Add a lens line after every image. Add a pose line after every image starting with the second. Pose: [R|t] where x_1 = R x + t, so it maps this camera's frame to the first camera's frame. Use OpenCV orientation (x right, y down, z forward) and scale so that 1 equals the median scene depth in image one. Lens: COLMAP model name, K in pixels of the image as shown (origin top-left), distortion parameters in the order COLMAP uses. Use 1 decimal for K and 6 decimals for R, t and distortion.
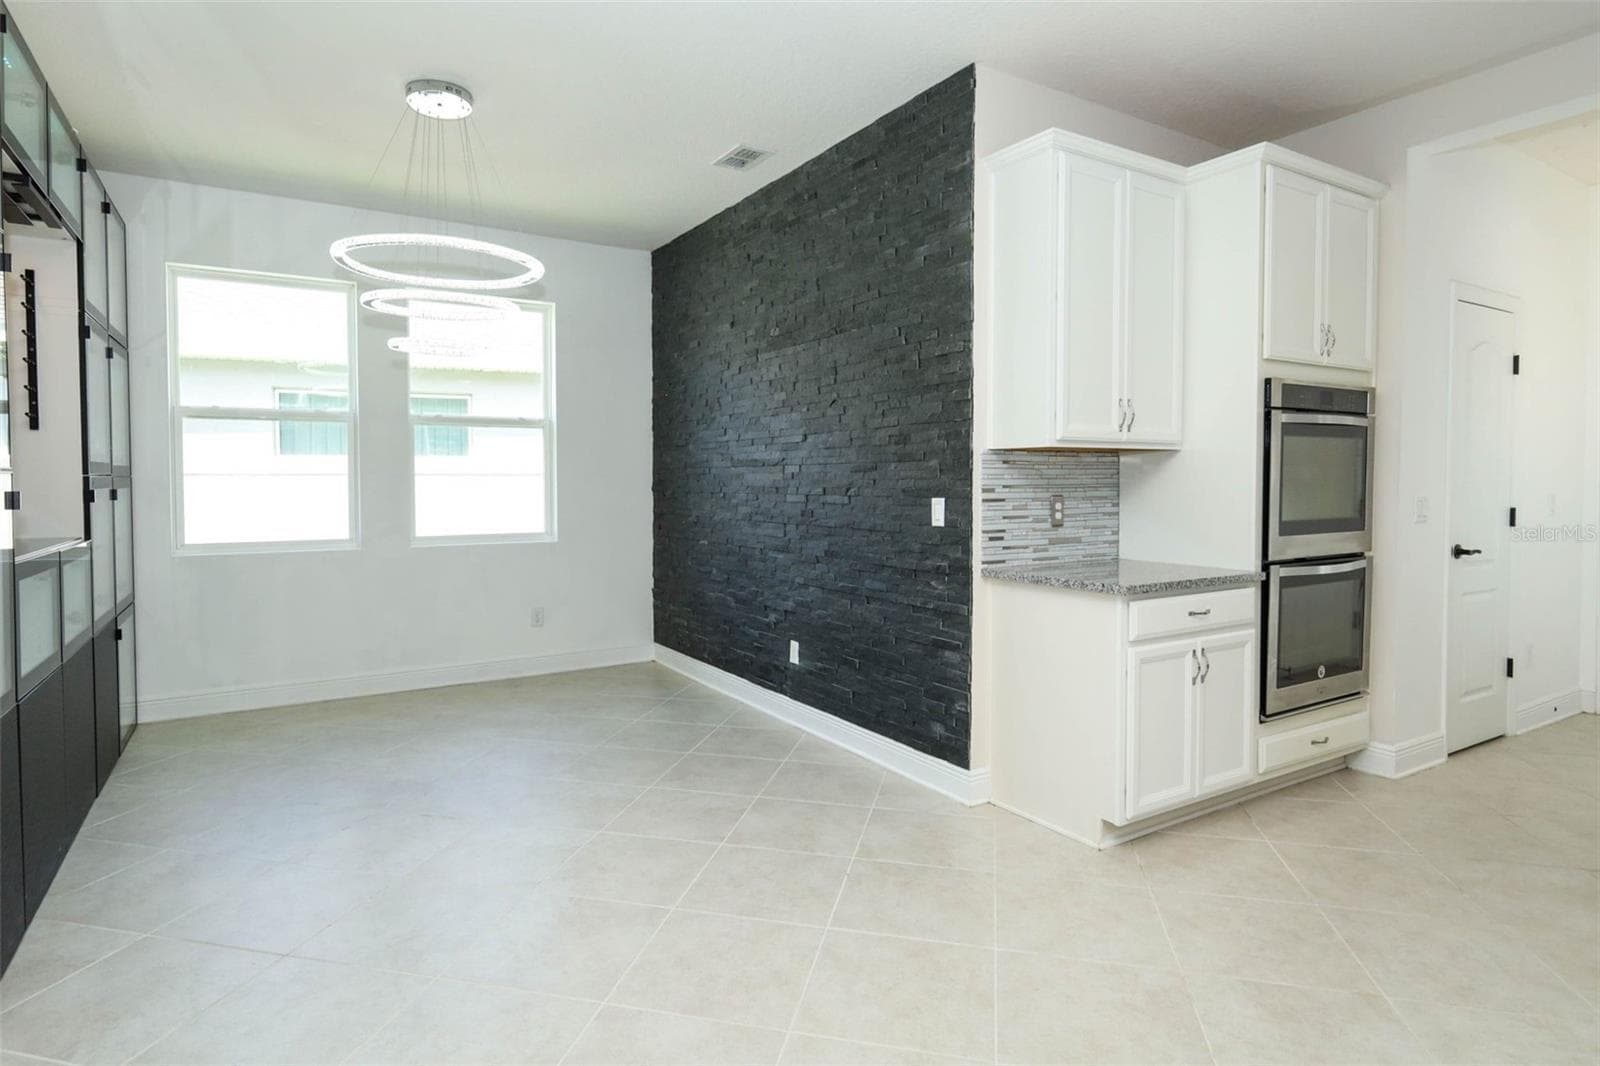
lens RADIAL K [[846.3, 0, 773.0], [0, 846.3, 500.1], [0, 0, 1]] dist [0.001933, 0.000177]
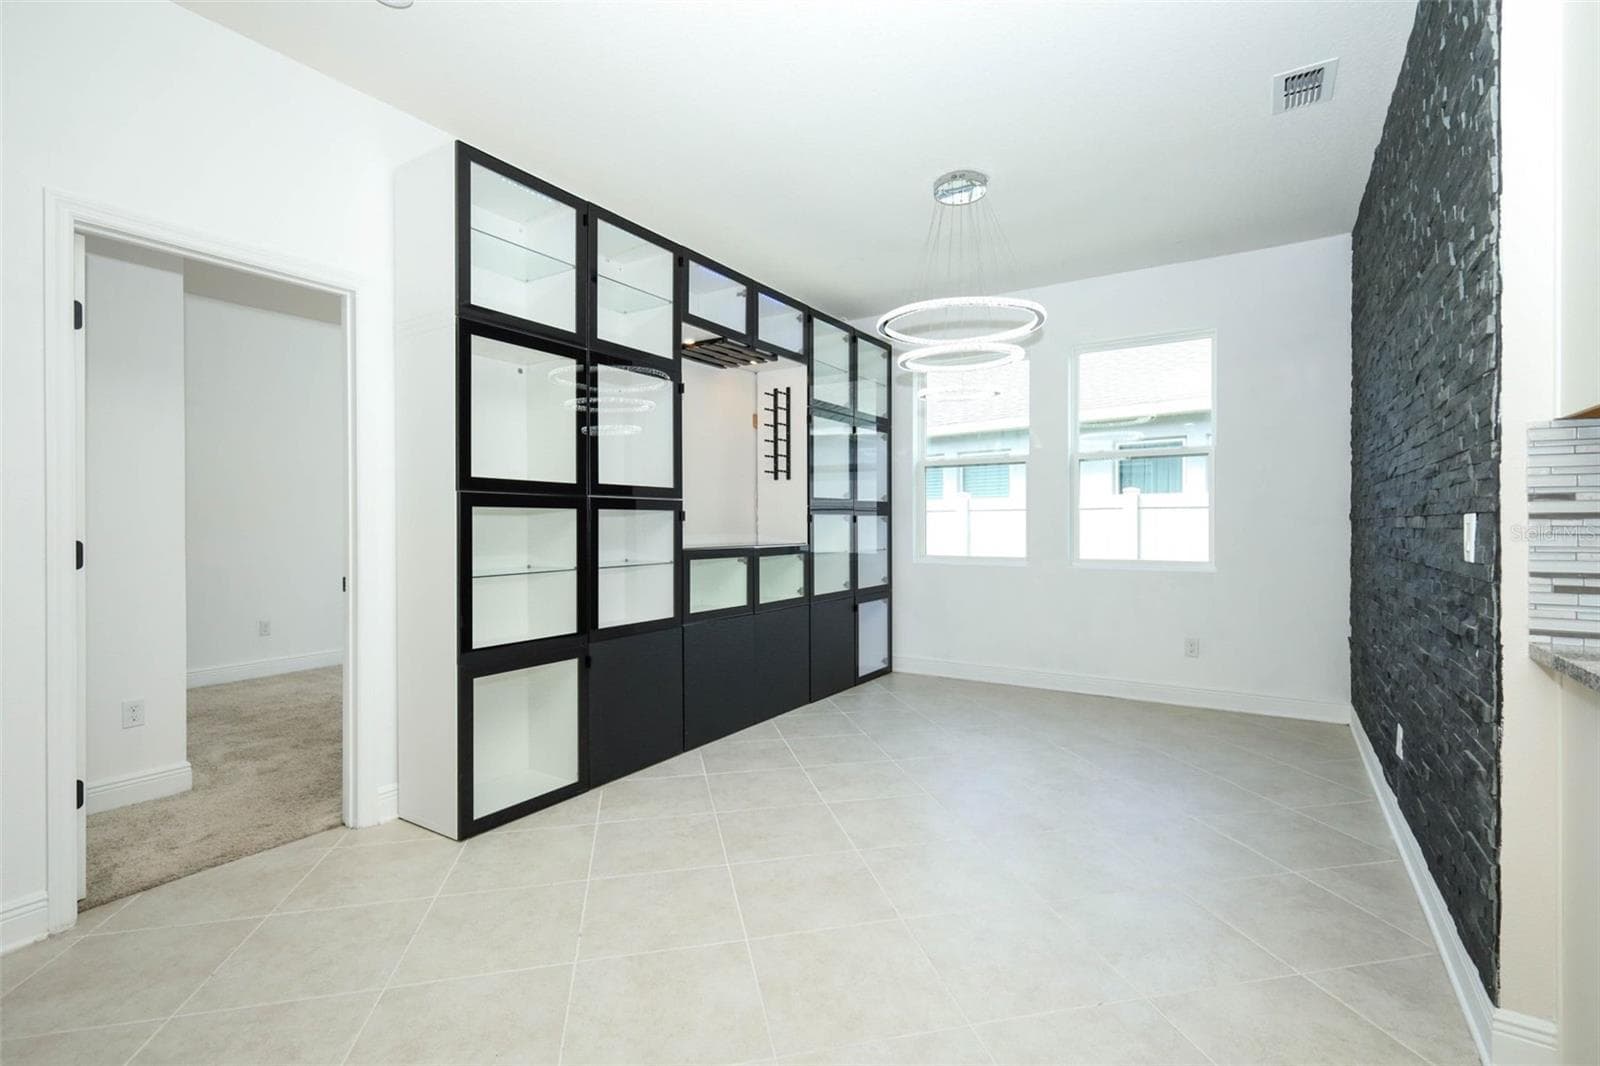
lens RADIAL K [[713.0, 0, 802.0], [0, 713.0, 528.2], [0, 0, 1]] dist [0.001712, 0.000312]
pose [[0.445035, 0.007439, -0.895482, 0.343490], [-0.019945, 0.999800, -0.001607, 0.013874], [0.895291, 0.018576, 0.445094, 0.296689]]
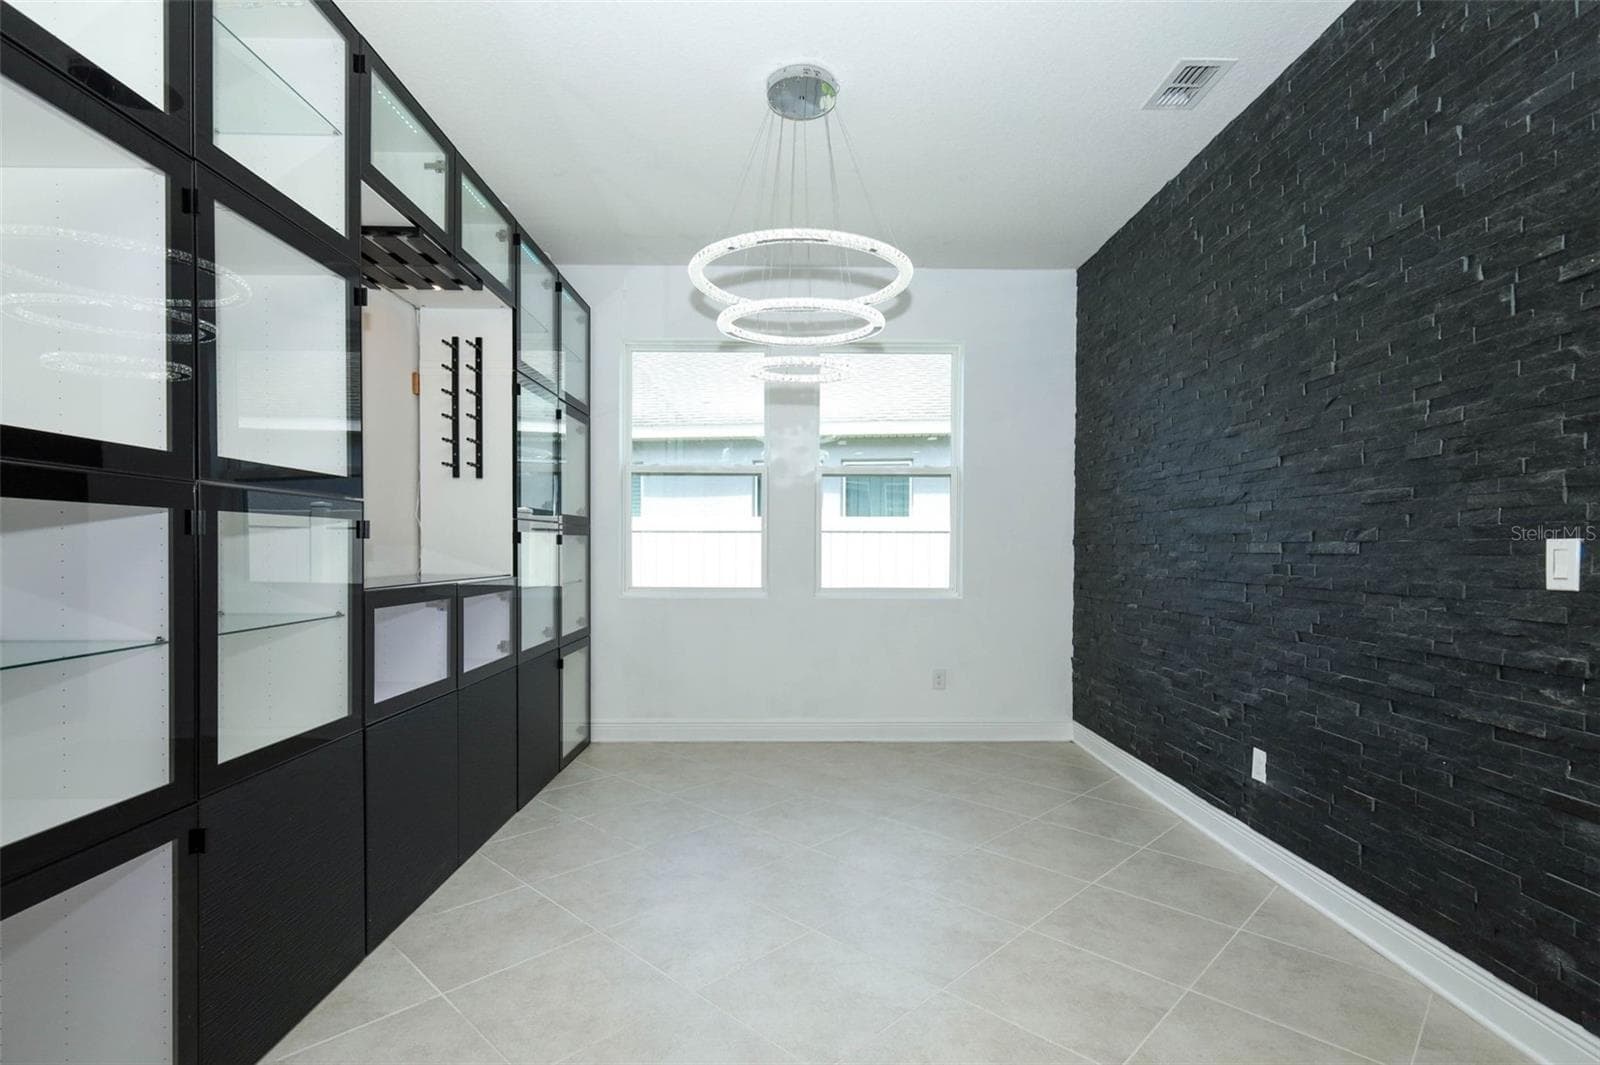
lens RADIAL K [[768.6, 0, 799.6], [0, 768.6, 556.2], [0, 0, 1]] dist [-0.000965, 0.000415]
pose [[0.865668, 0.011437, -0.500489, 0.012208], [-0.017768, 0.999811, -0.007885, 0.017076], [0.500304, 0.015718, 0.865707, 0.253756]]
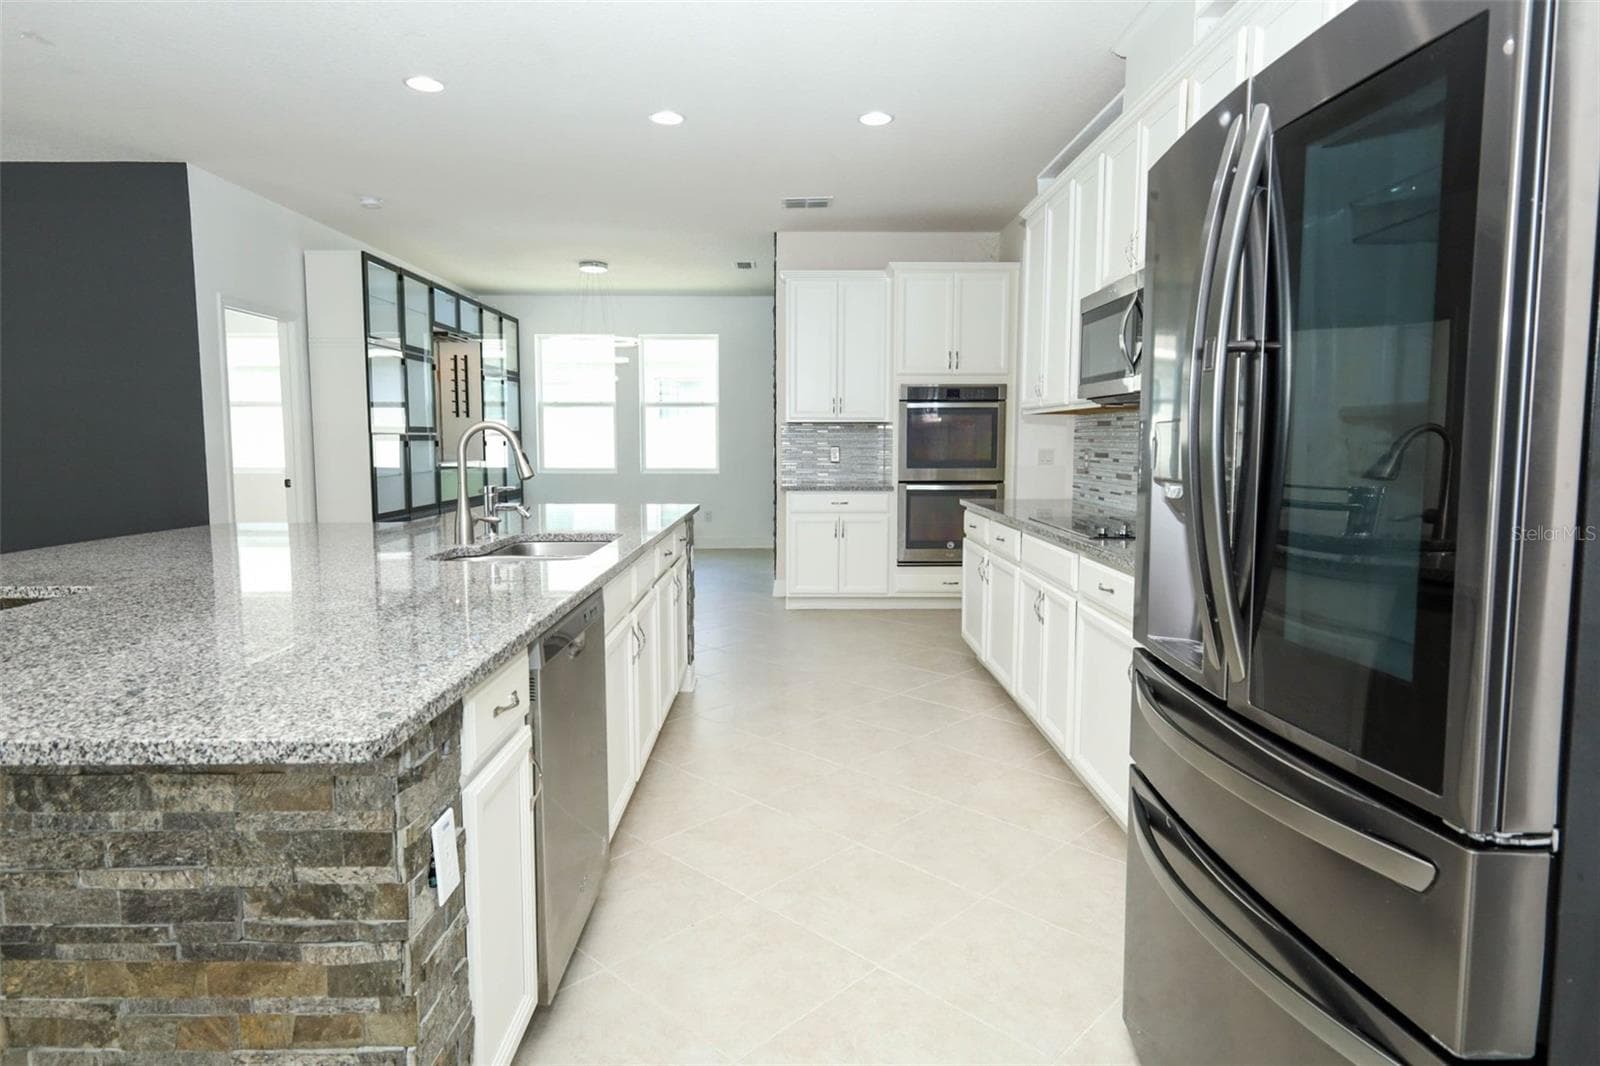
lens RADIAL K [[846.3, 0, 773.0], [0, 846.3, 500.1], [0, 0, 1]] dist [0.001933, 0.000177]
pose [[0.857430, 0.039590, -0.513076, 0.967547], [-0.014077, 0.998468, 0.053519, 0.011831], [0.514409, -0.038666, 0.856673, -0.565590]]
